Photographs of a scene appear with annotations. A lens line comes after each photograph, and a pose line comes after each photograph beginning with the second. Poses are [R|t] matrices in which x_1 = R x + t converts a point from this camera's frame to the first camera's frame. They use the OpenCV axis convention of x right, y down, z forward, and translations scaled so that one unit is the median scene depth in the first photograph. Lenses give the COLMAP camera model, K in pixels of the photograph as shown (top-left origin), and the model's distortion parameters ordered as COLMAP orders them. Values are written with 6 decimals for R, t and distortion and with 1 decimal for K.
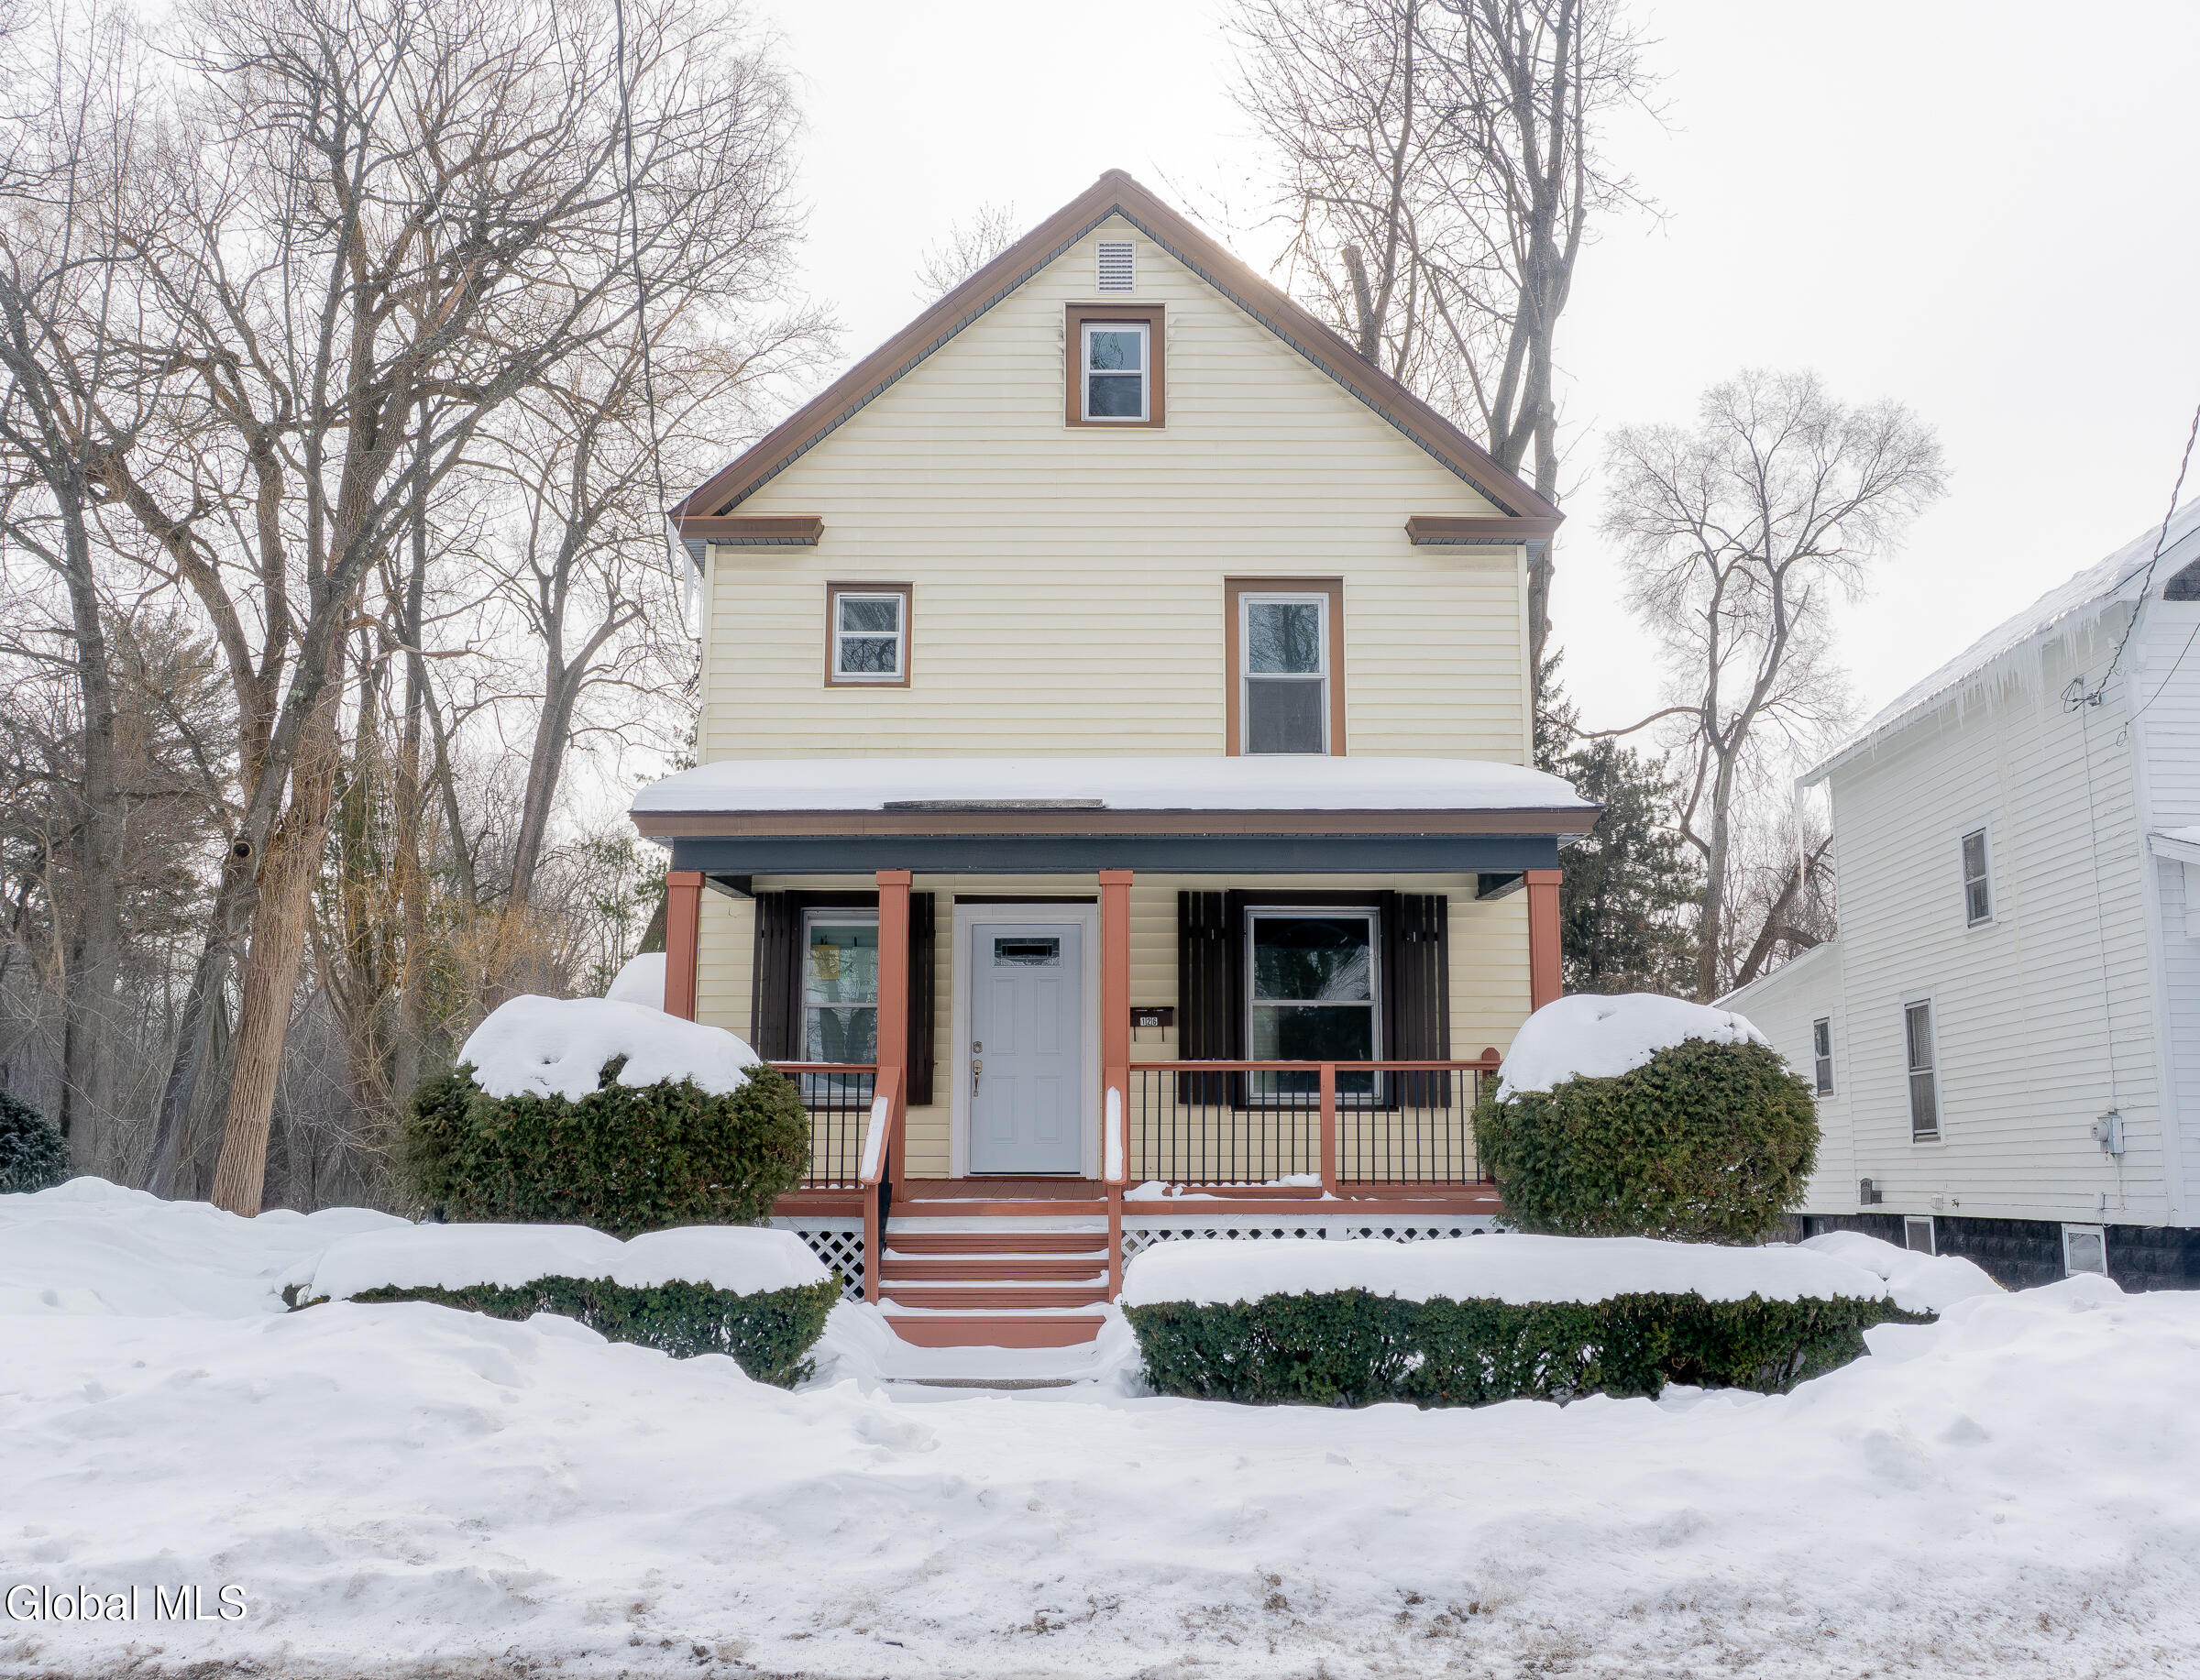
lens RADIAL K [[1976.6, 0, 1128.8], [0, 1976.6, 855.6], [0, 0, 1]] dist [-0.020641, 0.013162]
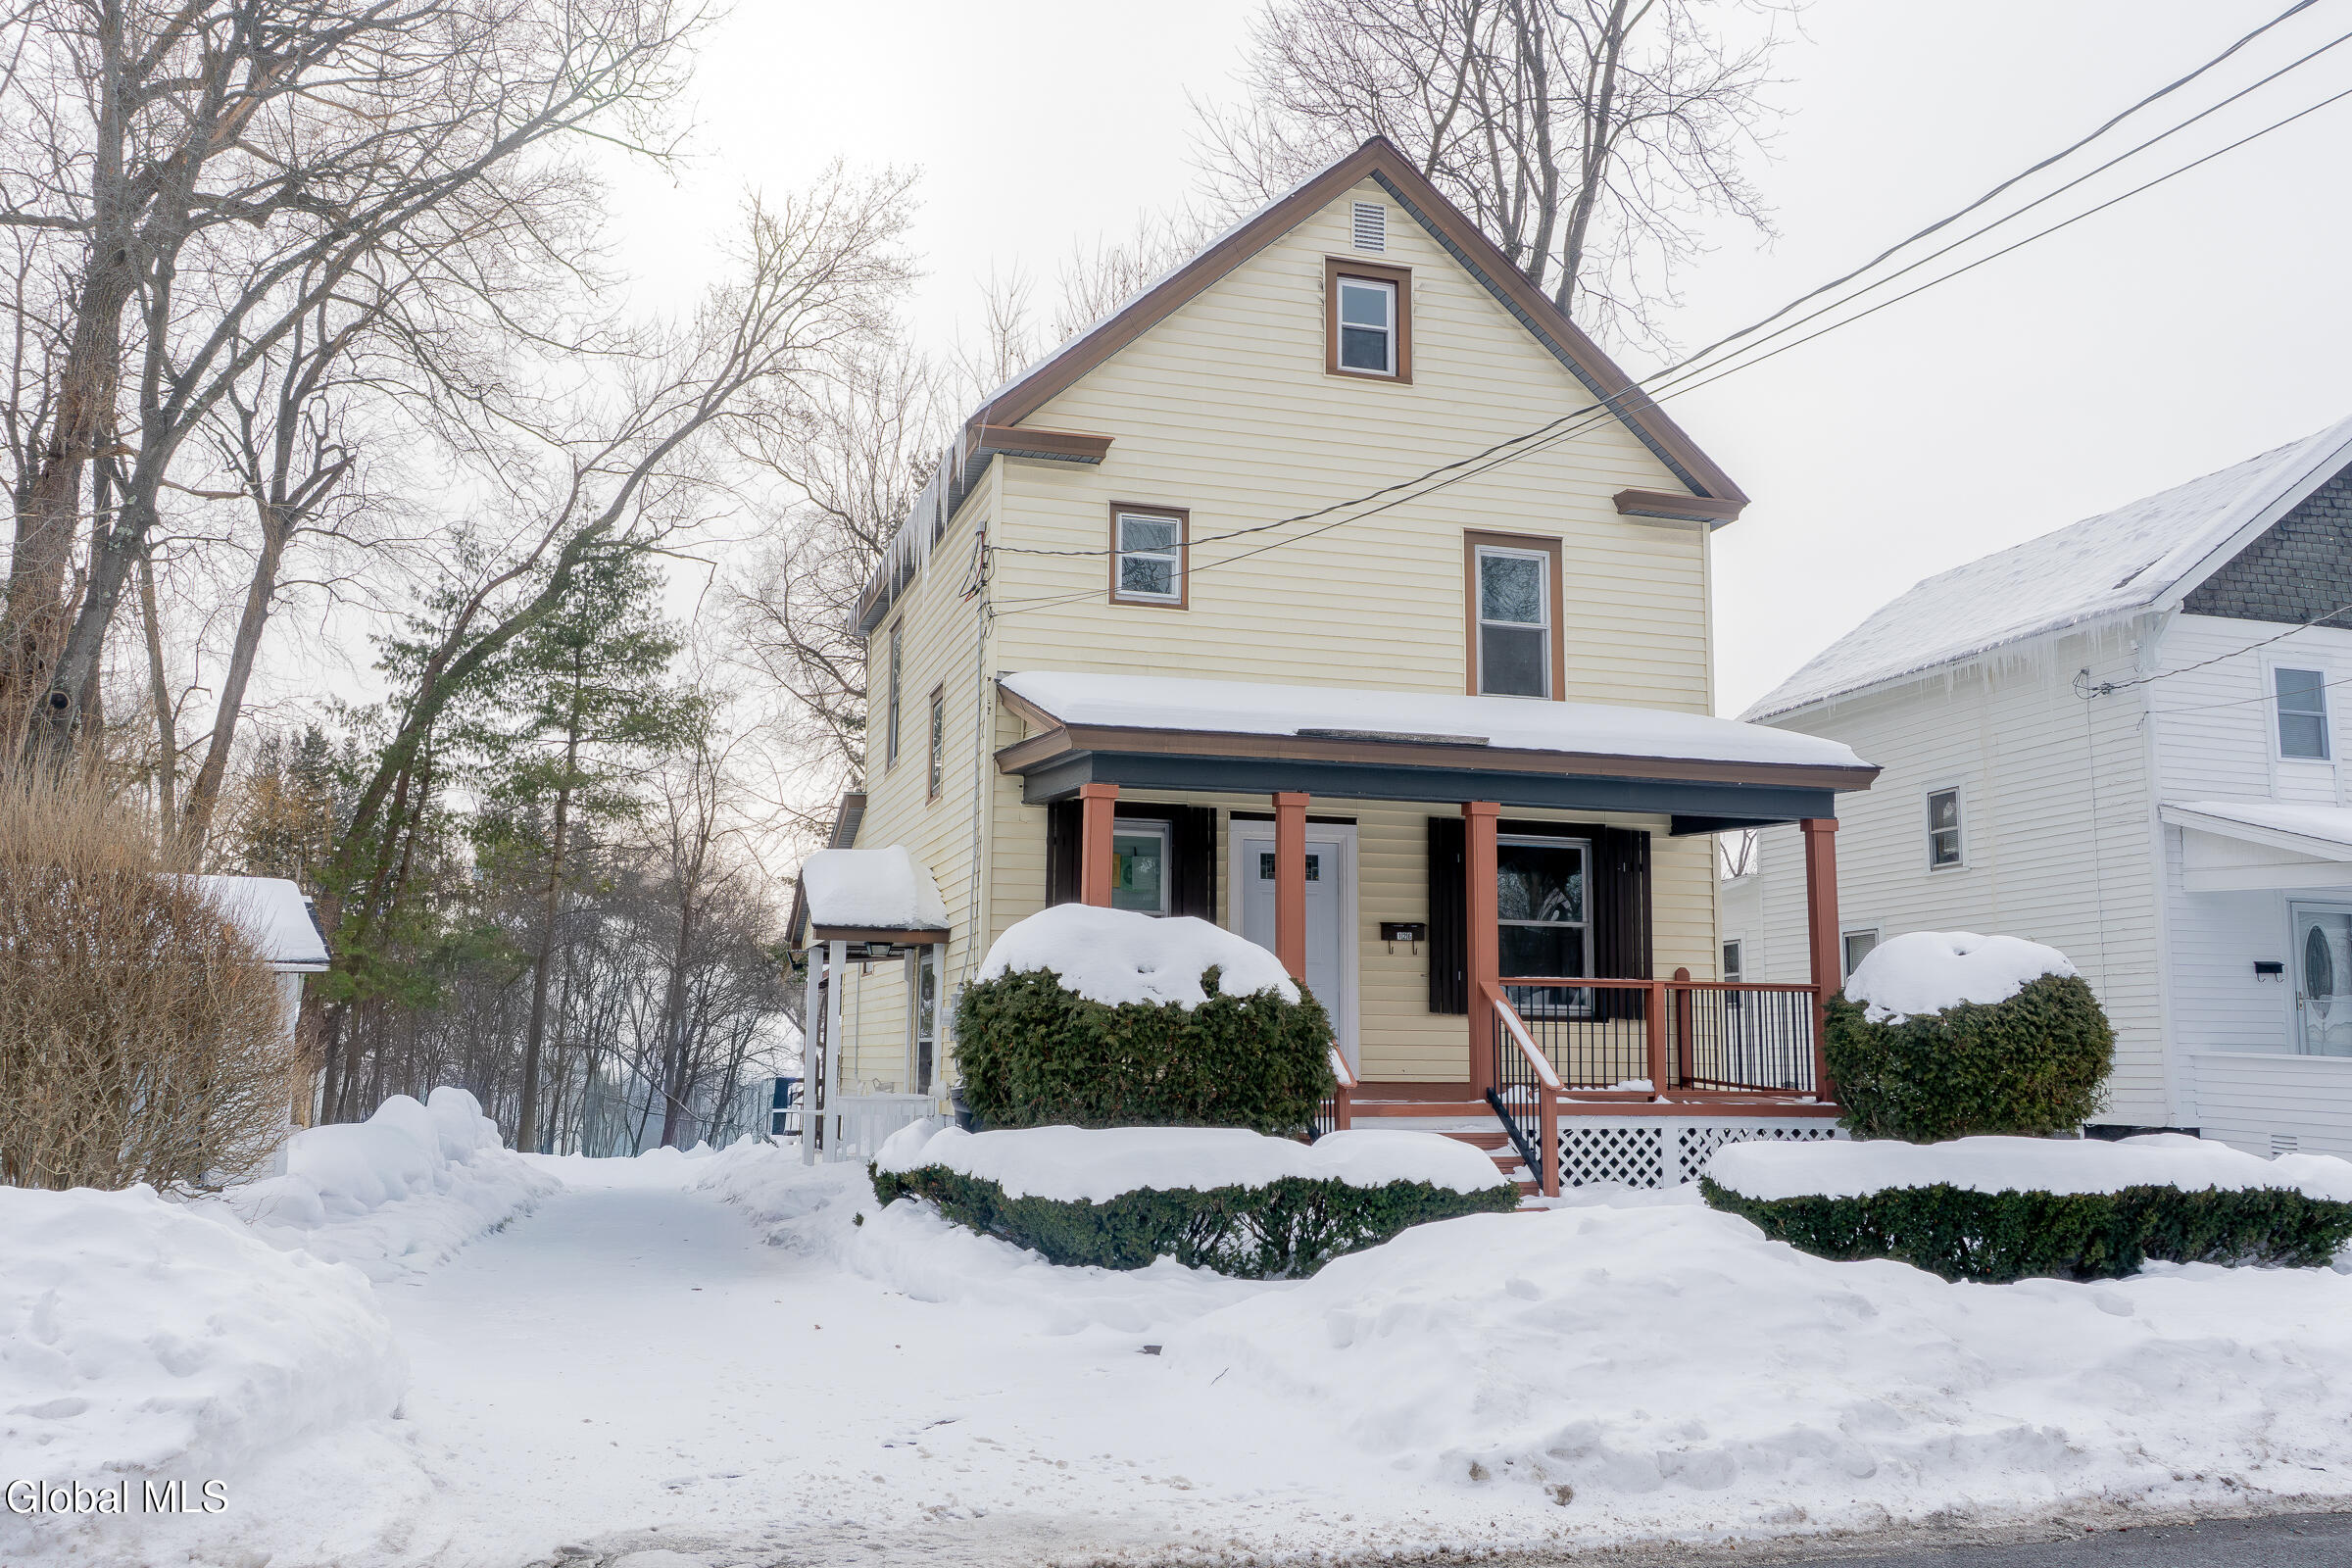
lens RADIAL K [[1957.8, 0, 1184.3], [0, 1957.8, 791.5], [0, 0, 1]] dist [-0.008894, -0.004889]
pose [[0.962129, 0.047662, 0.268396, -0.390444], [-0.053673, 0.998444, 0.015101, -0.005018], [-0.267259, -0.028935, 0.963190, 0.000176]]
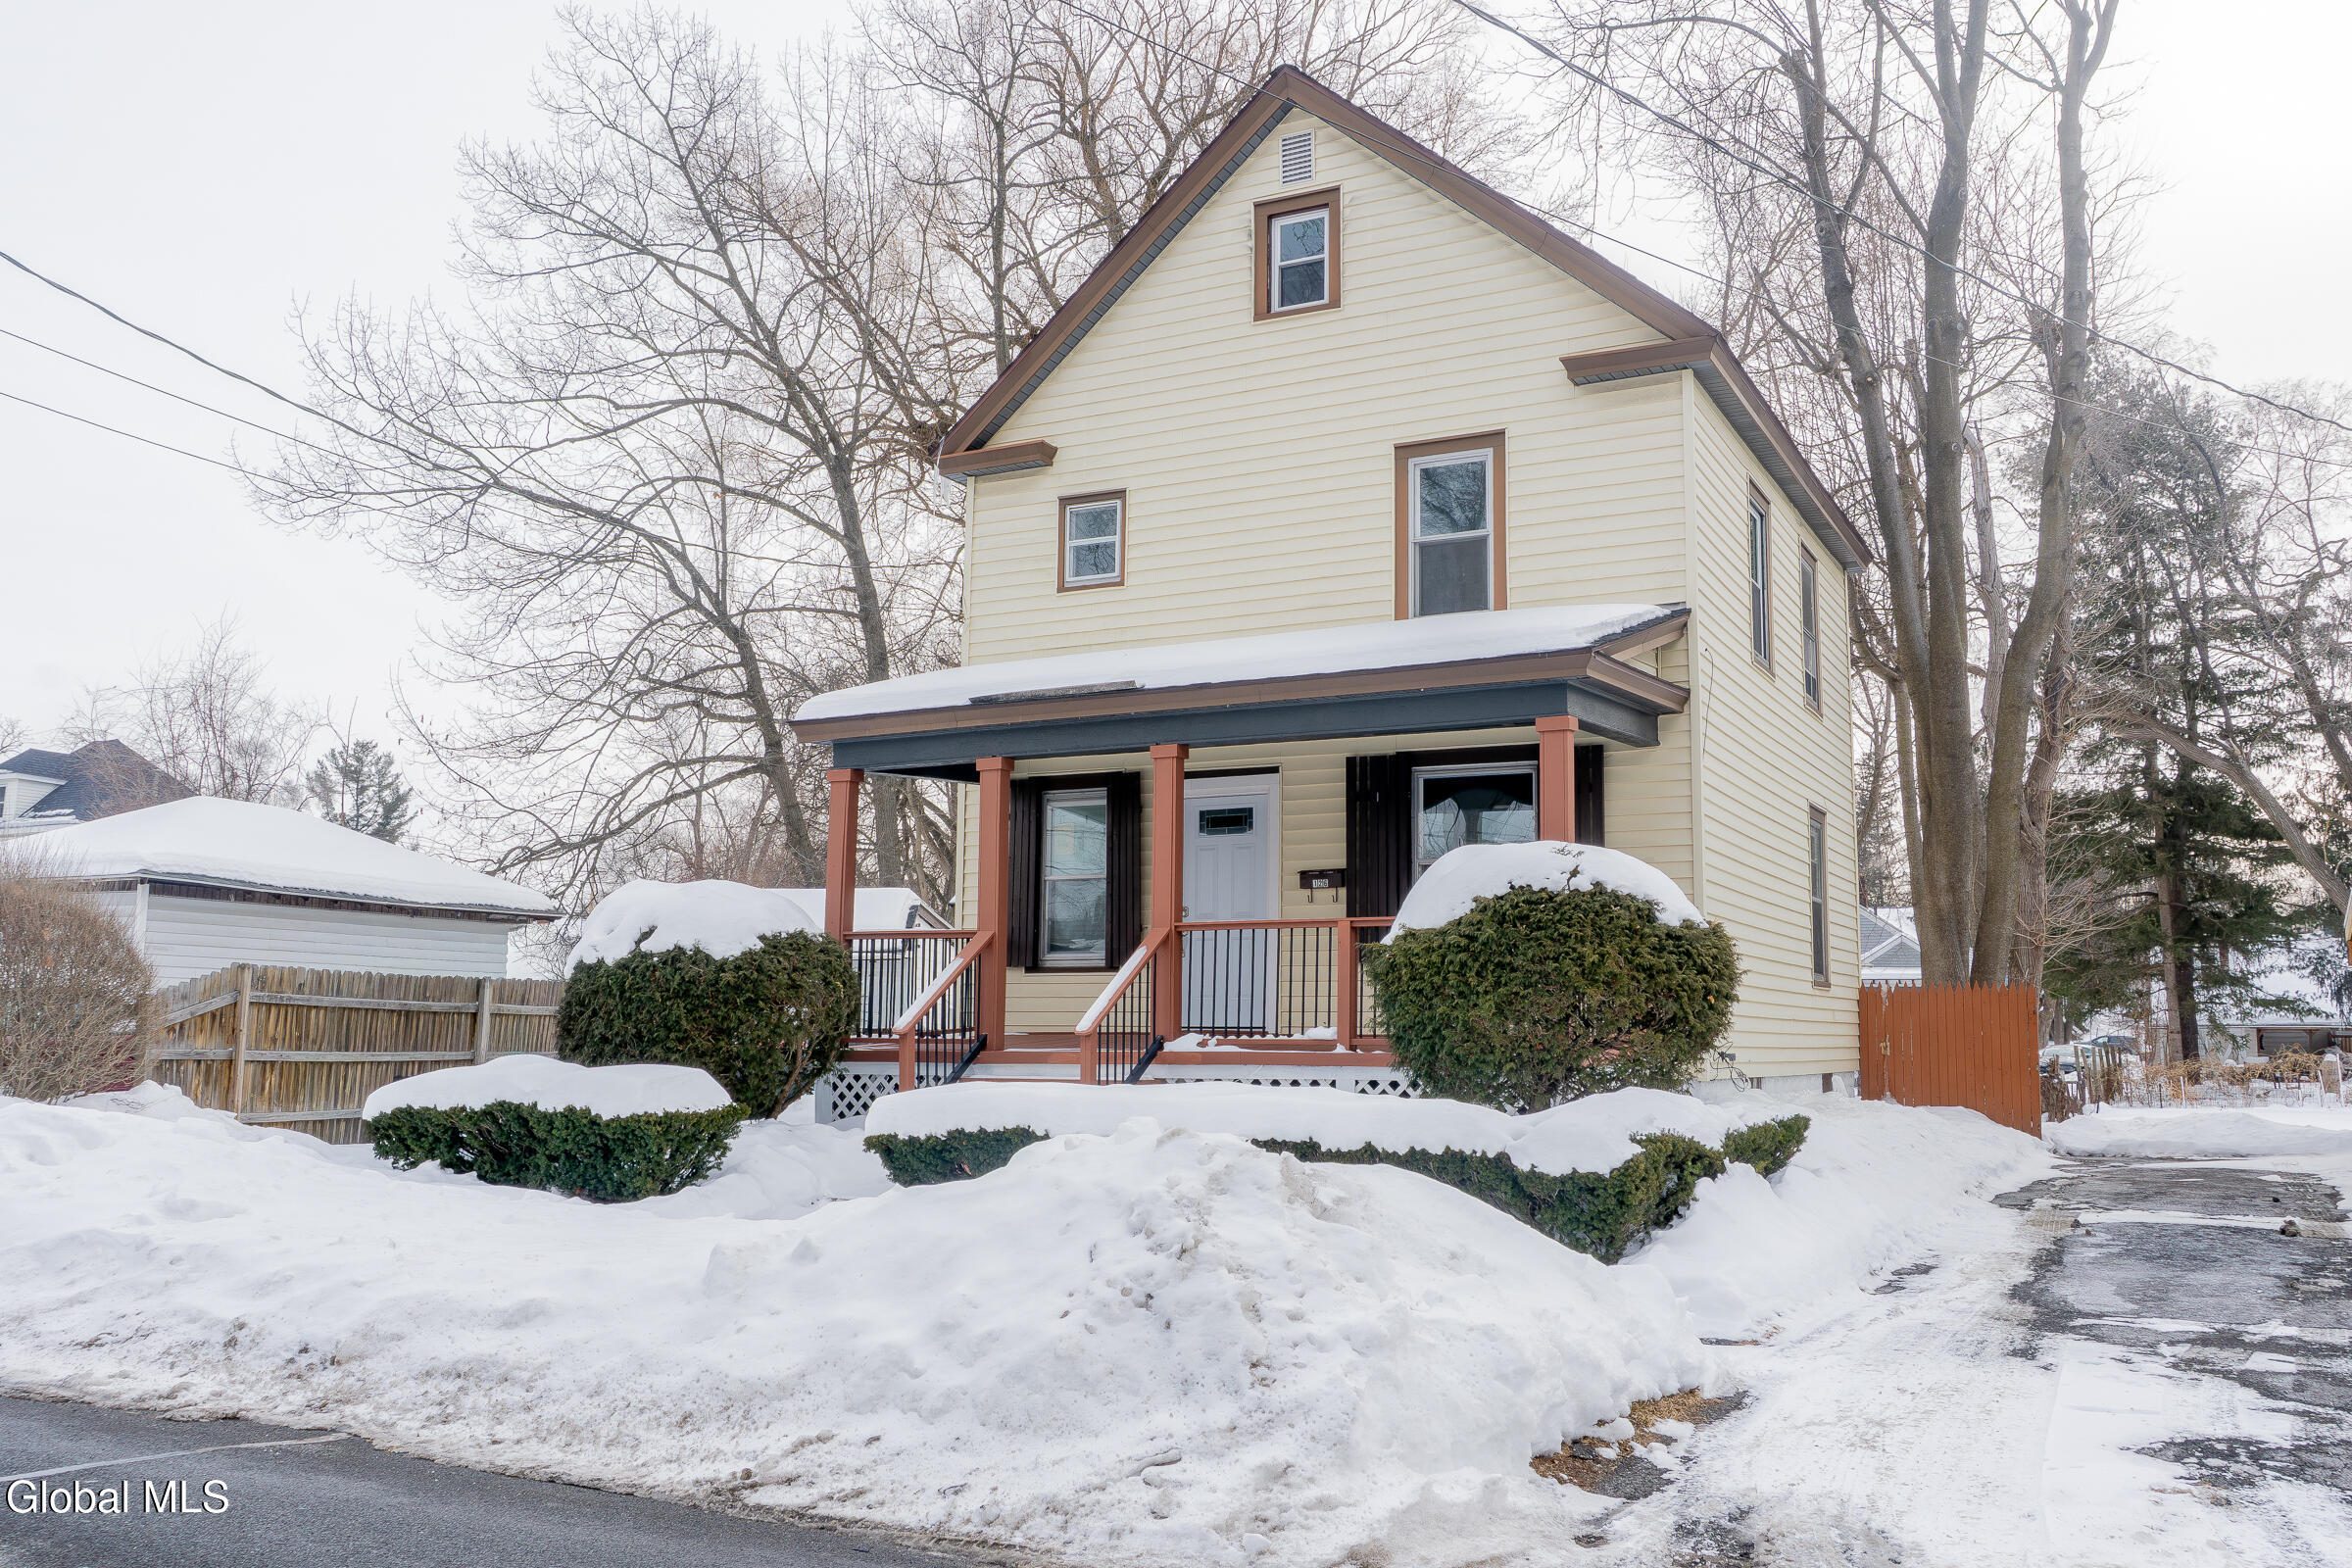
lens RADIAL K [[1957.8, 0, 1231.8], [0, 1957.8, 773.7], [0, 0, 1]] dist [-0.008894, -0.004889]
pose [[0.888493, -0.056877, -0.455351, 0.433696], [0.067165, 0.997721, 0.006432, 0.015998], [0.453948, -0.036299, 0.890289, 0.060211]]
